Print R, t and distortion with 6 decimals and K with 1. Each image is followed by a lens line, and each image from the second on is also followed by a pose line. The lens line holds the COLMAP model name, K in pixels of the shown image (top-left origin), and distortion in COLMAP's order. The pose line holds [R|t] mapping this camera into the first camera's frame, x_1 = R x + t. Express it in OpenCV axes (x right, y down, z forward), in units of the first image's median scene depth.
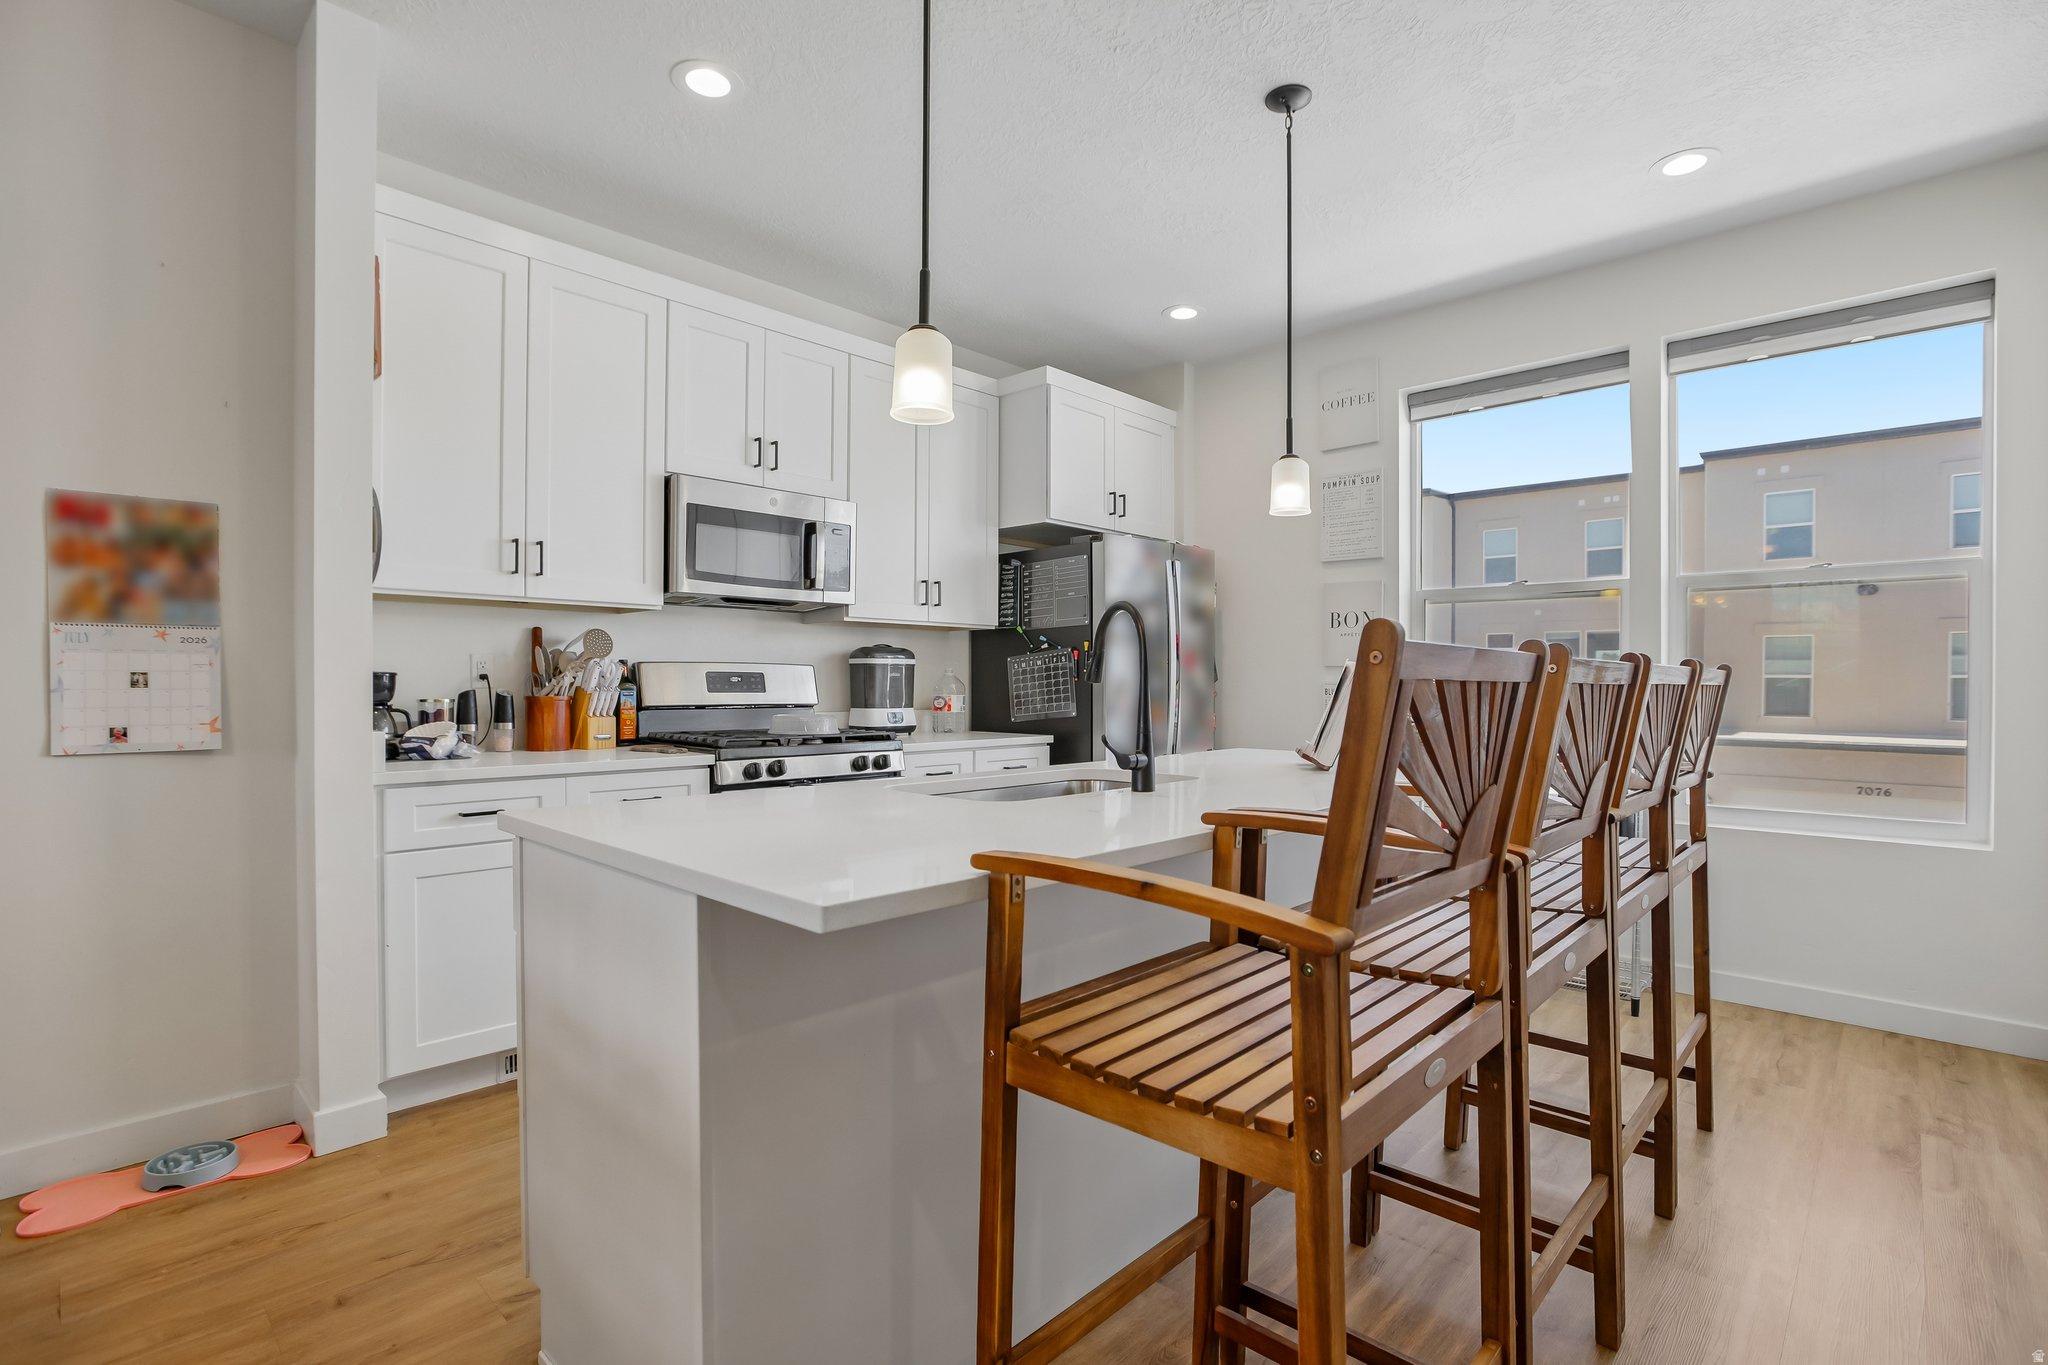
lens RADIAL K [[963.3, 0, 1029.5], [0, 963.3, 685.8], [0, 0, 1]] dist [-0.037435, 0.012445]
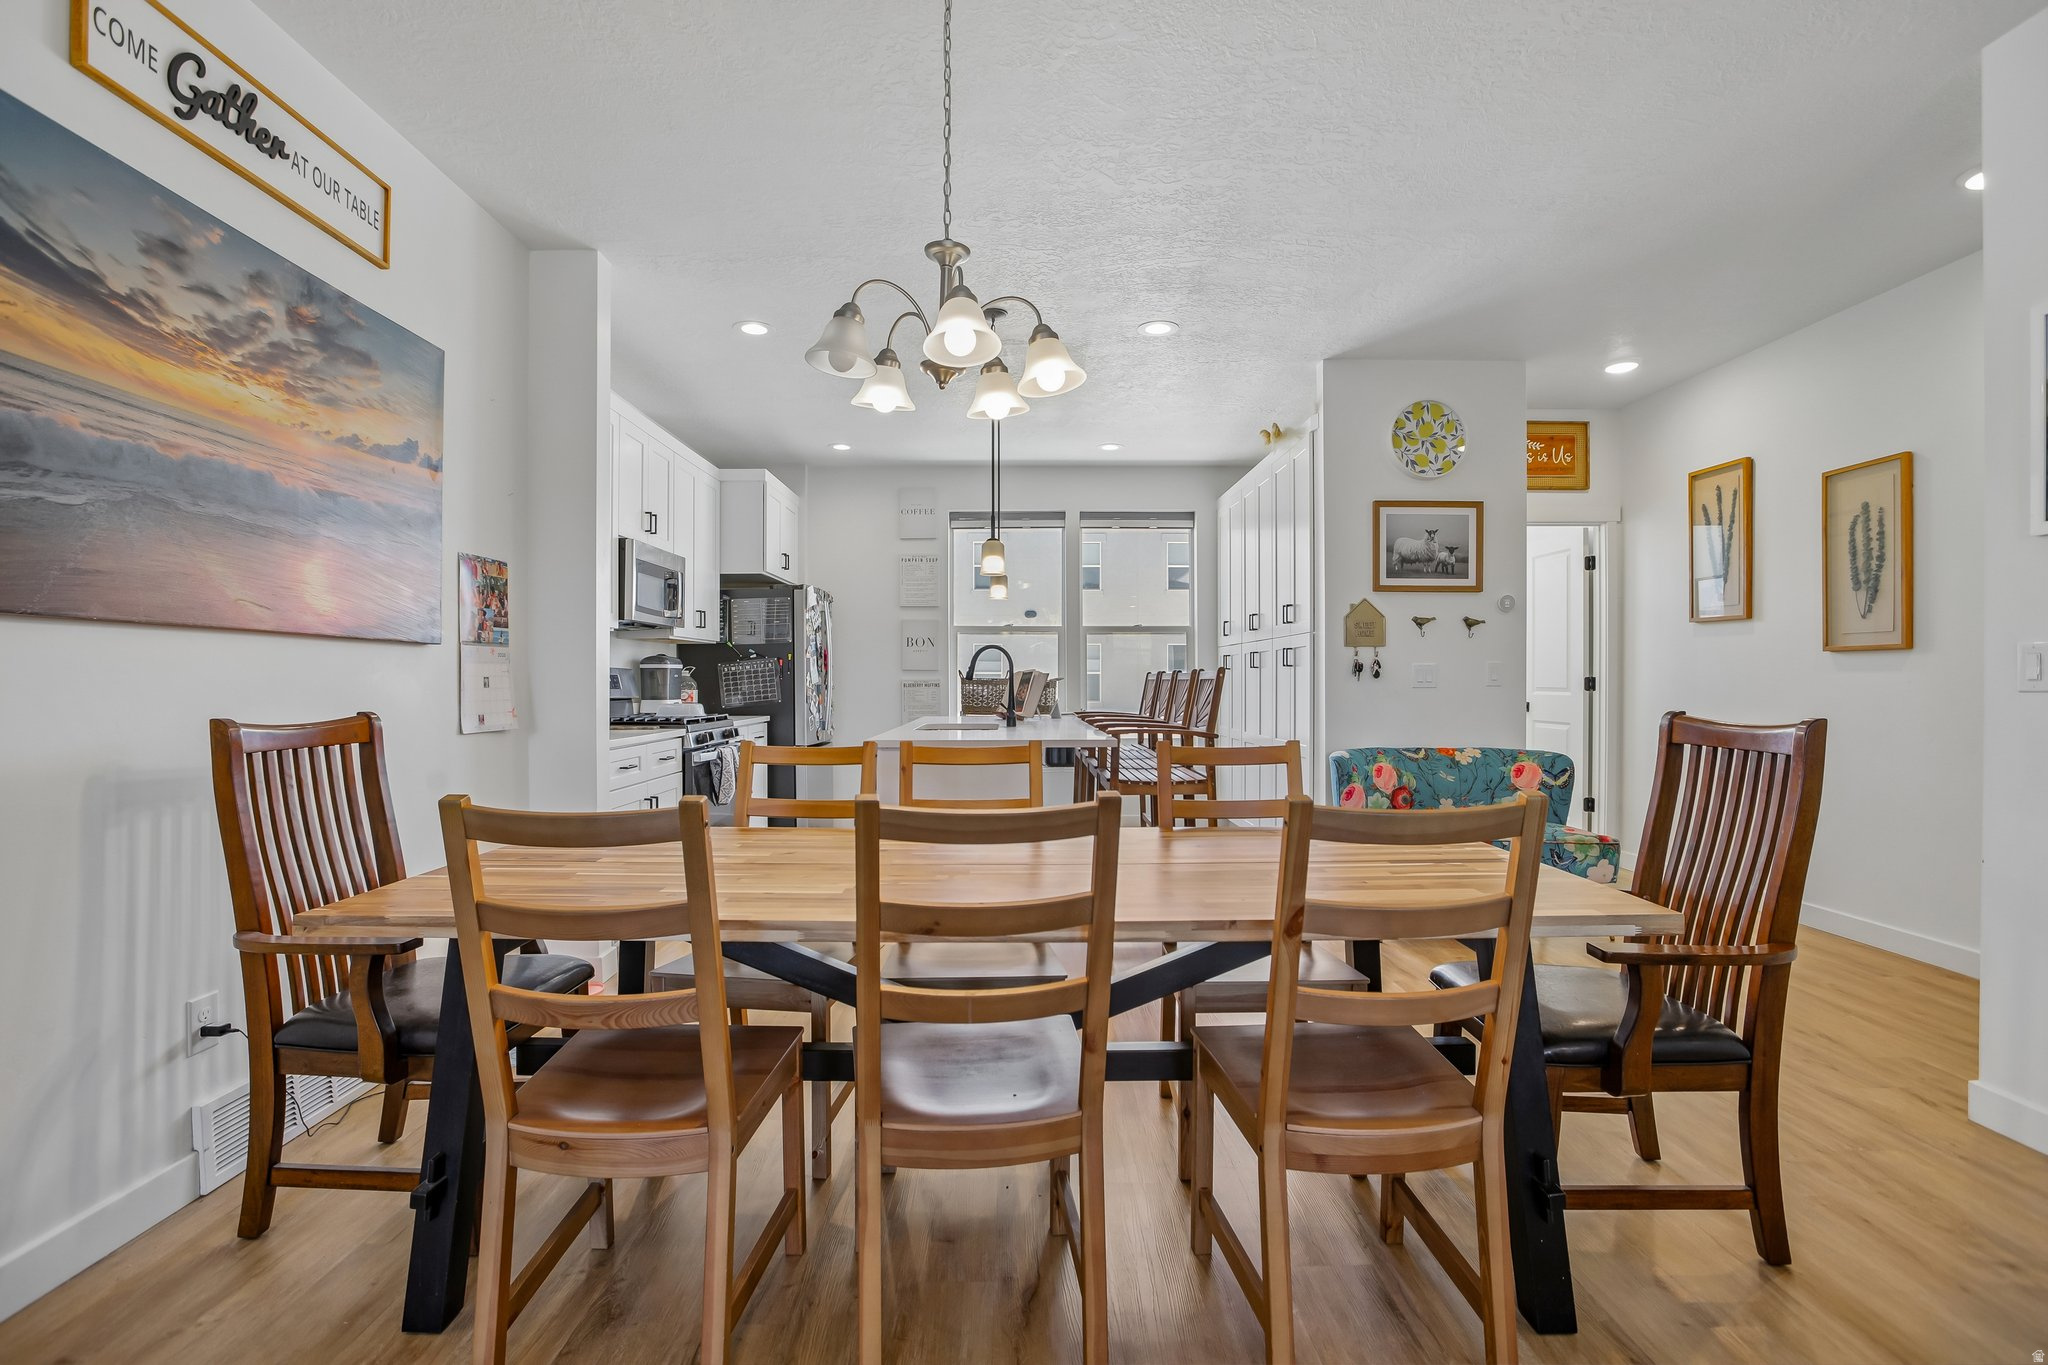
lens RADIAL K [[963.3, 0, 1029.5], [0, 963.3, 685.8], [0, 0, 1]] dist [-0.037435, 0.012445]
pose [[0.713987, -0.010419, 0.700081, -0.747235], [0.009722, 0.999940, 0.004966, 0.000399], [-0.700091, 0.003261, 0.714046, -0.352740]]
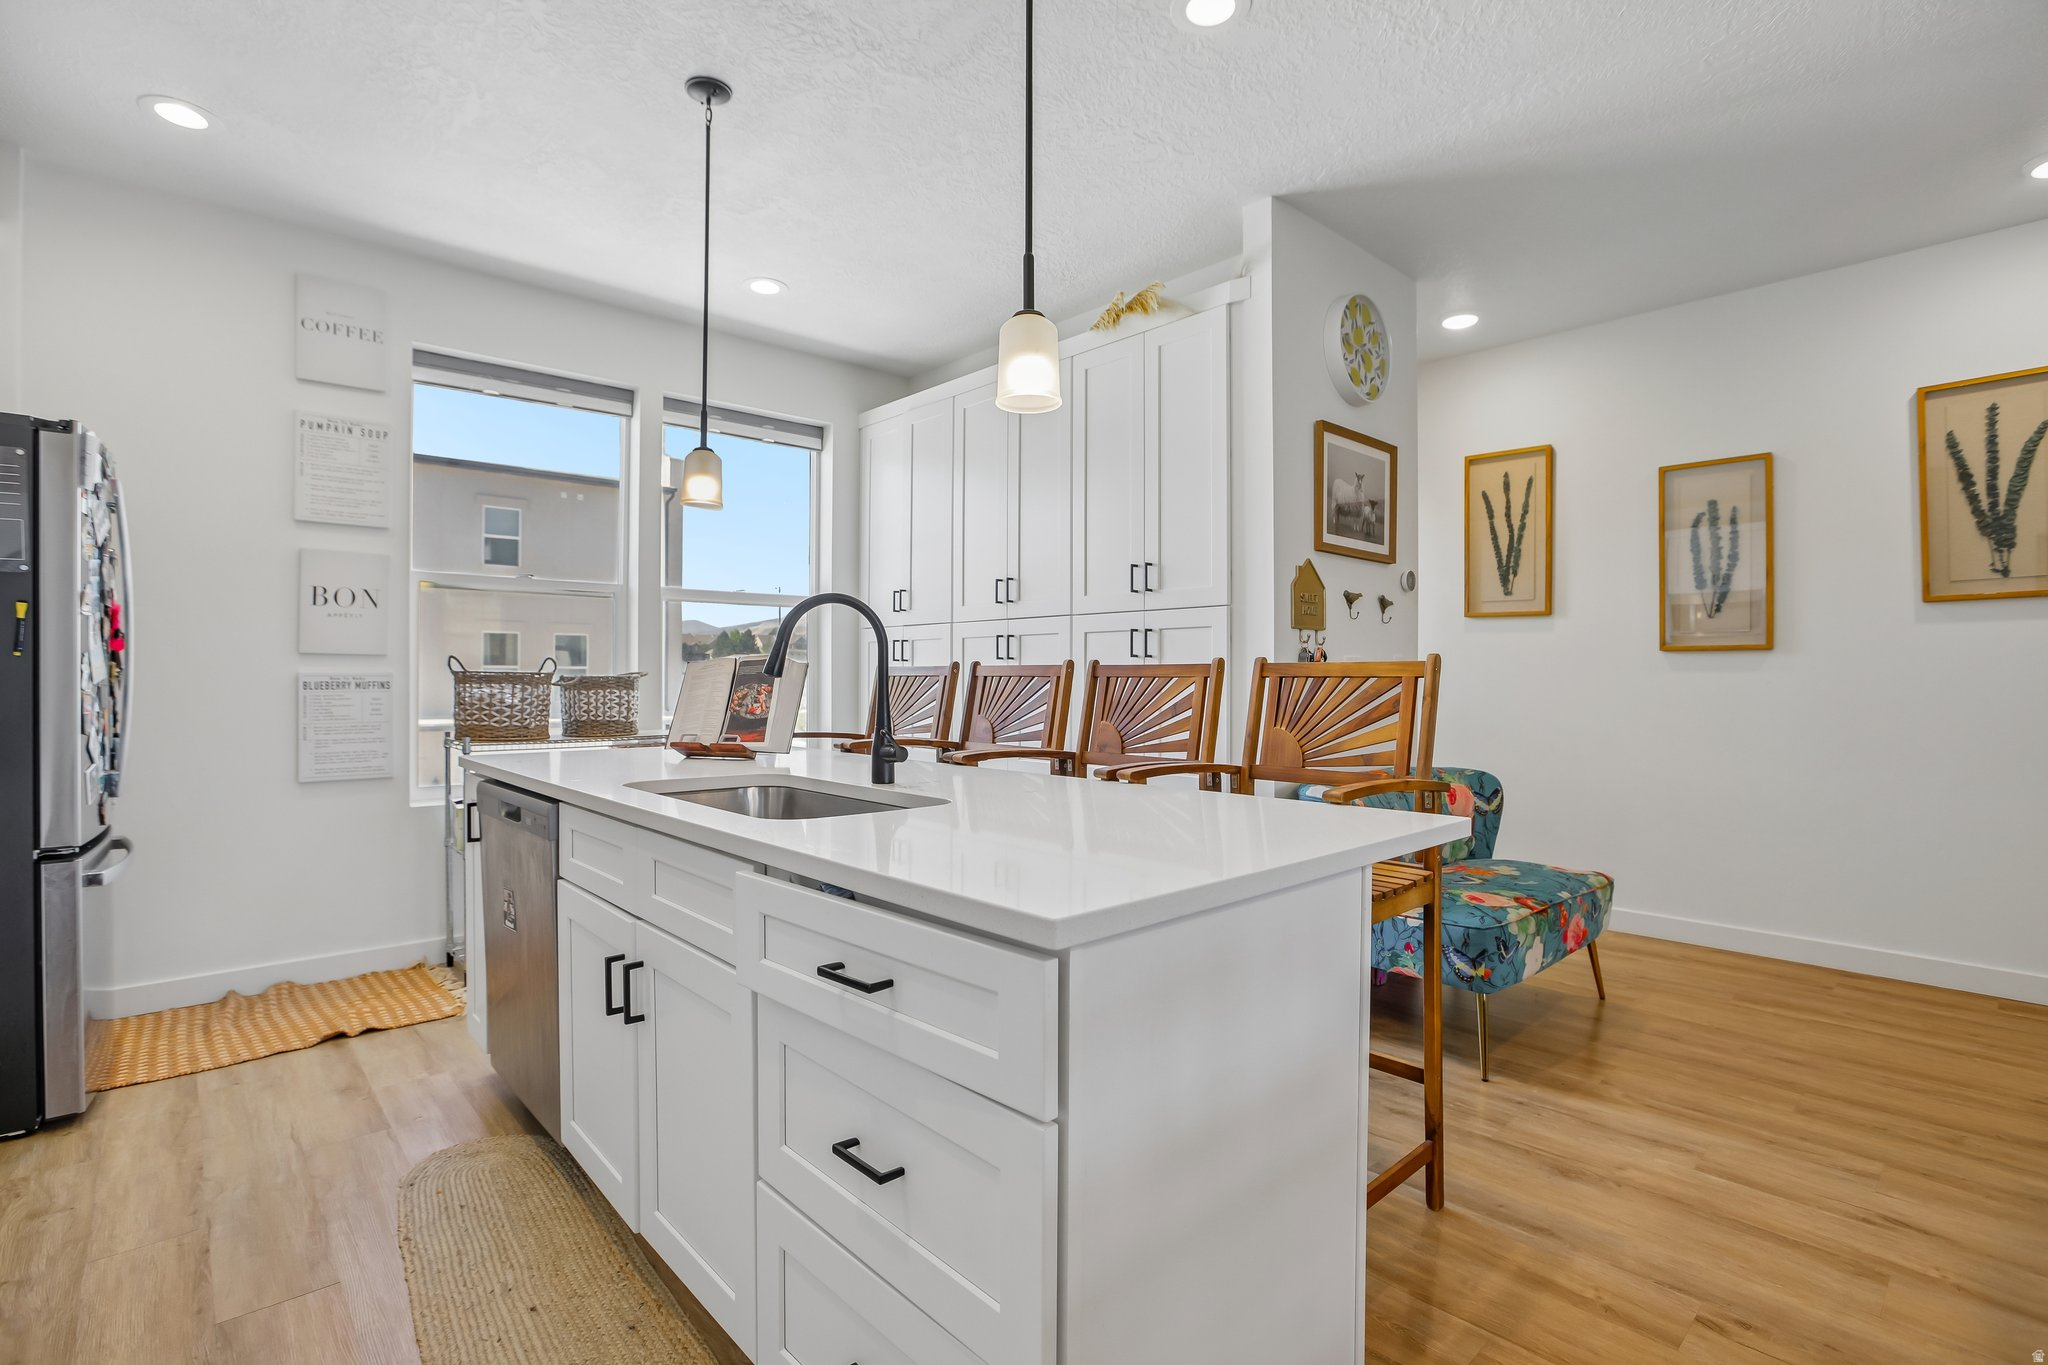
lens RADIAL K [[965.1, 0, 1014.6], [0, 965.1, 676.7], [0, 0, 1]] dist [-0.056311, 0.026785]
pose [[0.075289, -0.003681, 0.997155, -0.451243], [0.003546, 0.999988, 0.003424, -0.002146], [-0.997155, 0.003279, 0.075301, 0.391270]]
